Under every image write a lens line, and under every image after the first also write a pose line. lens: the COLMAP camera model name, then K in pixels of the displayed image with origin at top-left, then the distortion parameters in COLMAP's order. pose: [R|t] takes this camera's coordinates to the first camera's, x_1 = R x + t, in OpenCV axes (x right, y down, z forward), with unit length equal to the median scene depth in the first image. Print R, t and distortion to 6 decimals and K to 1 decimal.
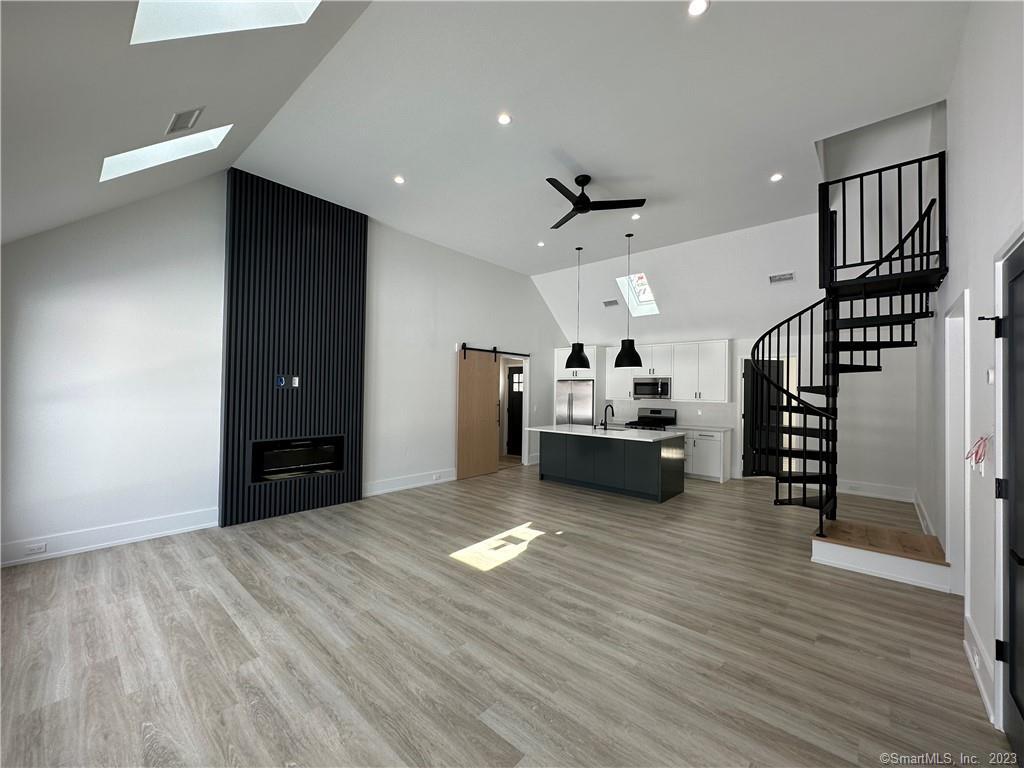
lens RADIAL K [[408.7, 0, 510.9], [0, 408.7, 385.7], [0, 0, 1]] dist [0.001929, 0.000445]
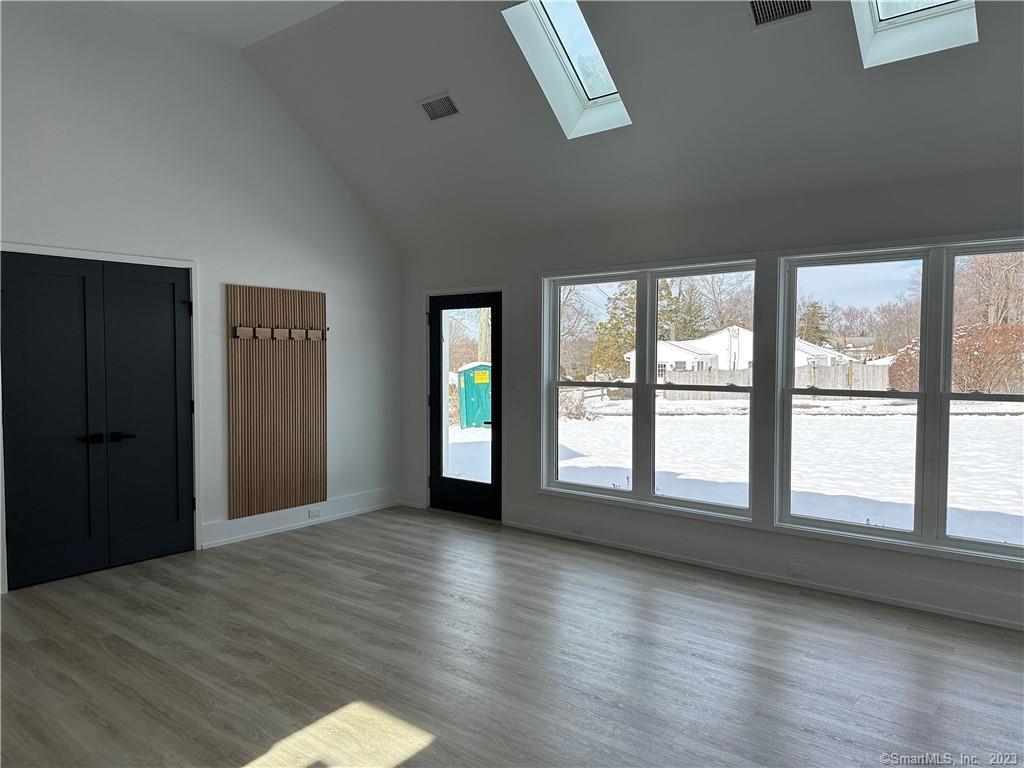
lens RADIAL K [[720.8, 0, 512.8], [0, 720.8, 392.7], [0, 0, 1]] dist [0.033998, -0.034076]
pose [[-0.998525, -0.015308, -0.052093, -0.169672], [-0.017711, 0.998785, 0.045981, 0.011765], [0.051326, 0.046836, -0.997583, 1.591470]]
